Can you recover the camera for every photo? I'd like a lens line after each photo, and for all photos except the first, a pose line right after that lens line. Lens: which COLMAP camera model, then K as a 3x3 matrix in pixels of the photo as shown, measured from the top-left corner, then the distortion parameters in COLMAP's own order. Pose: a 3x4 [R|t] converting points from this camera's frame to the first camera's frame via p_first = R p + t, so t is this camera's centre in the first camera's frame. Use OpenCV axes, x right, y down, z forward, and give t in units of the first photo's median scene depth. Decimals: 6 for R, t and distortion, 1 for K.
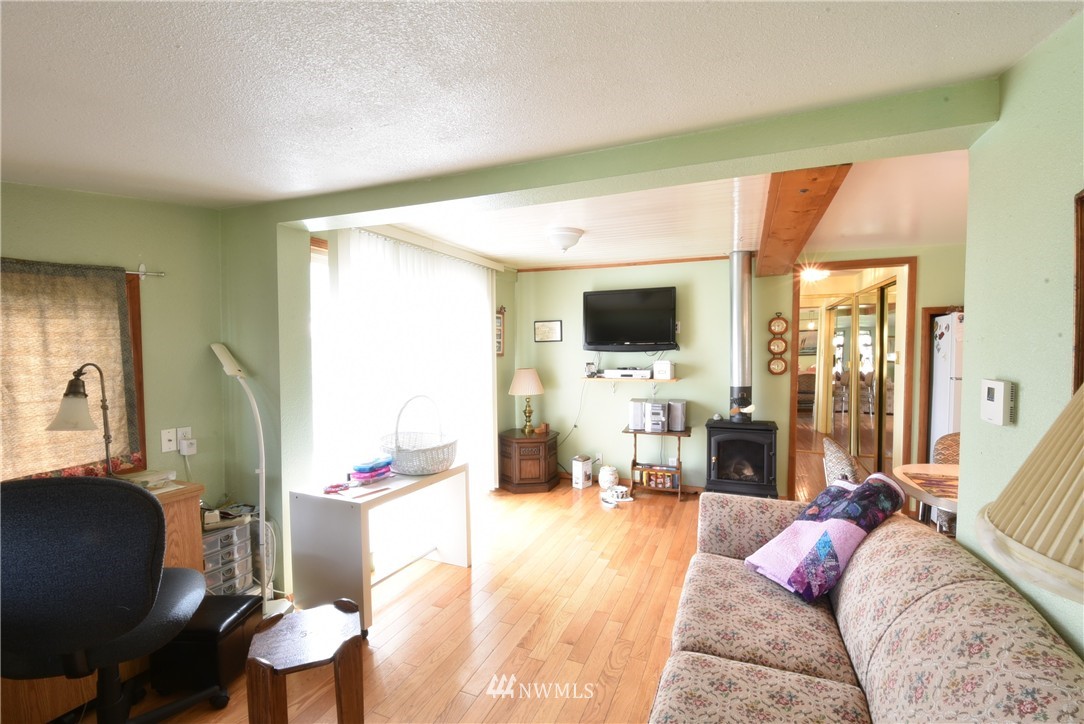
lens RADIAL K [[474.5, 0, 531.9], [0, 474.5, 362.3], [0, 0, 1]] dist [0.000271, -0.014712]
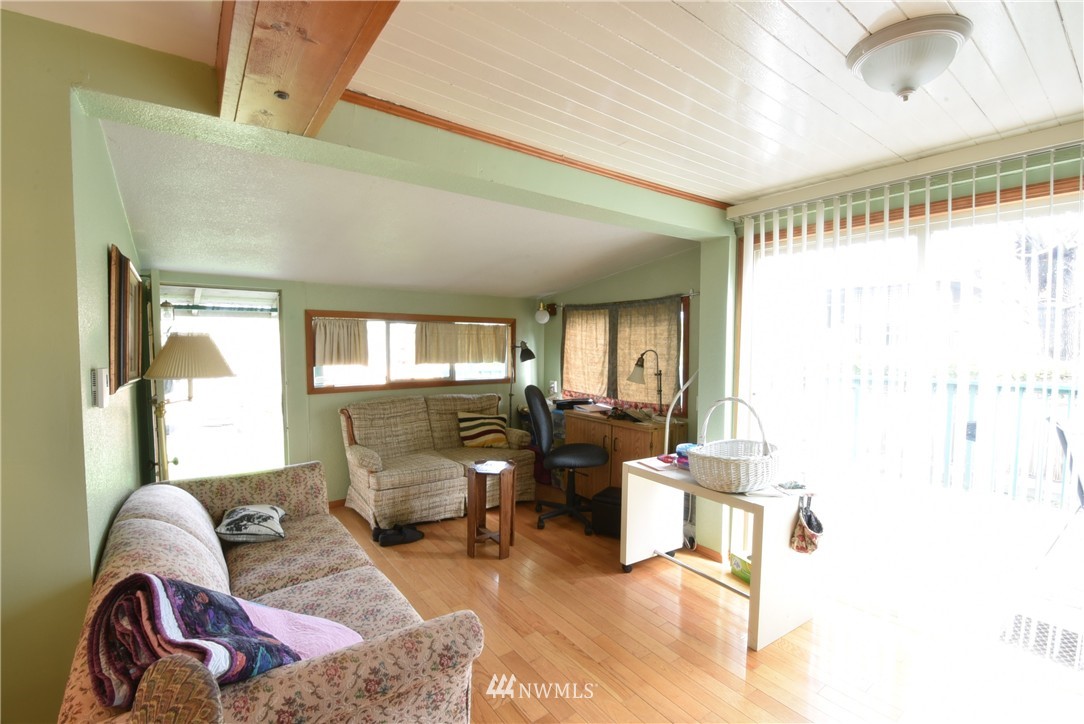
lens RADIAL K [[474.5, 0, 534.0], [0, 474.5, 365.7], [0, 0, 1]] dist [0.000271, -0.014712]
pose [[-0.483578, 0.052302, -0.873737, 0.950436], [-0.029244, 0.996690, 0.075847, -0.065886], [0.874813, 0.062230, -0.480448, 1.503897]]
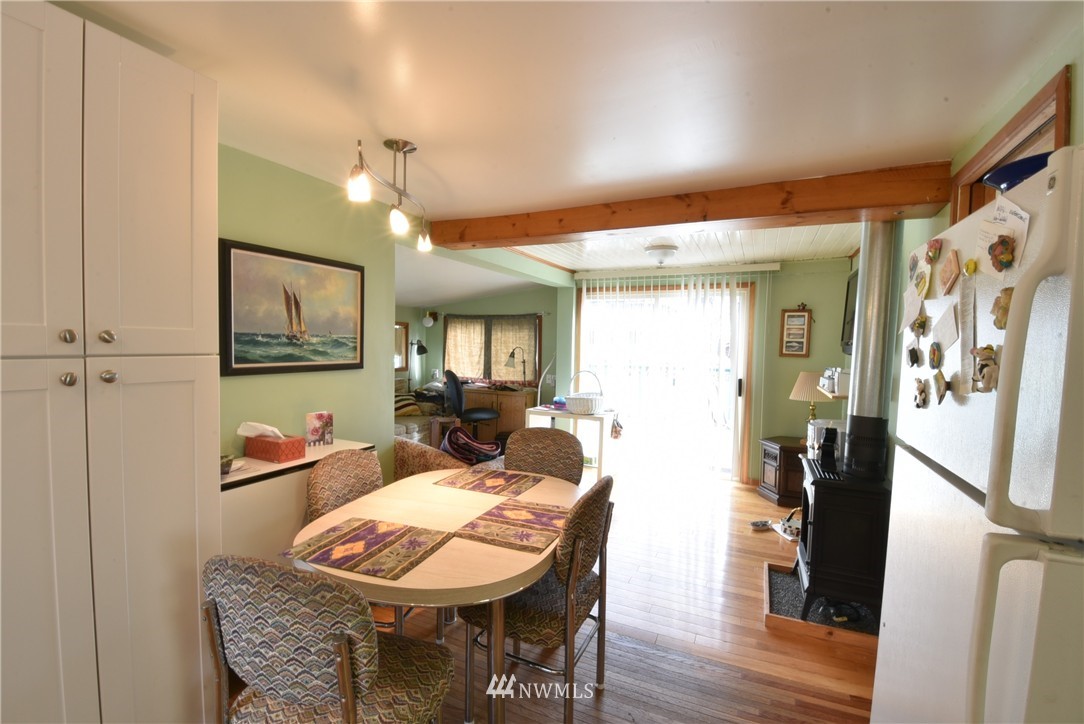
lens RADIAL K [[474.5, 0, 534.8], [0, 474.5, 367.9], [0, 0, 1]] dist [0.000271, -0.014712]
pose [[-0.019619, 0.065388, -0.997667, 2.117977], [-0.054257, 0.996319, 0.066367, -0.072426], [0.998334, 0.055432, -0.015999, 1.155914]]
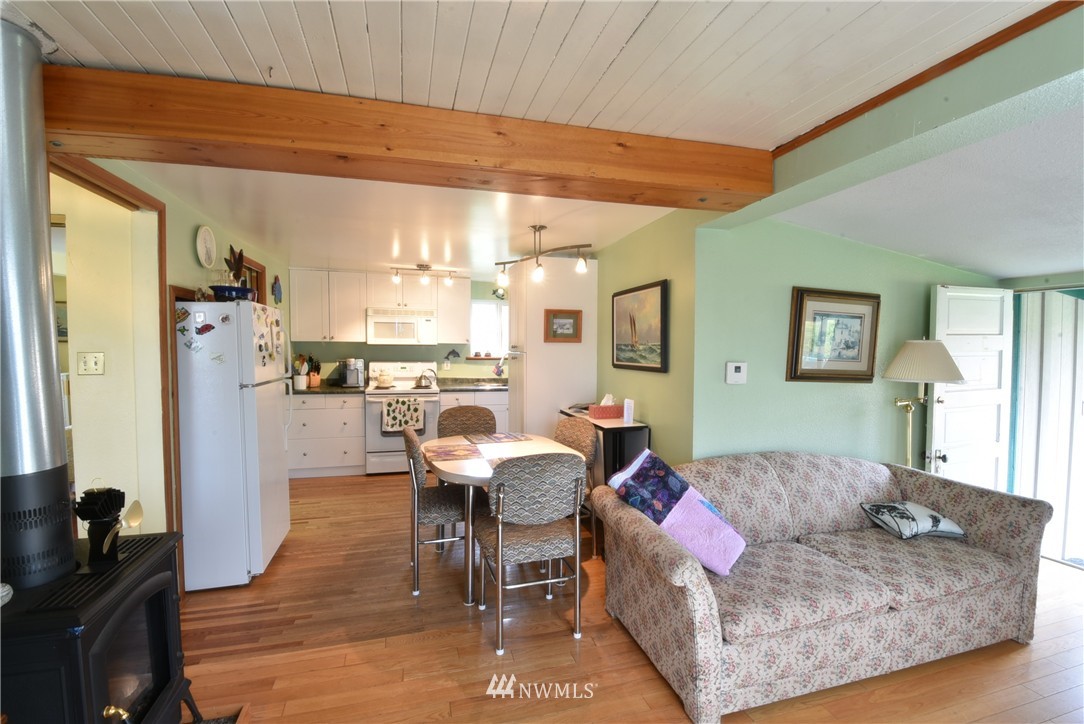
lens RADIAL K [[474.5, 0, 546.2], [0, 474.5, 363.2], [0, 0, 1]] dist [0.000271, -0.014712]
pose [[-0.650763, -0.014994, 0.759133, -0.041758], [0.032713, 0.998323, 0.047761, -0.066838], [-0.758576, 0.055915, -0.649181, 1.855862]]
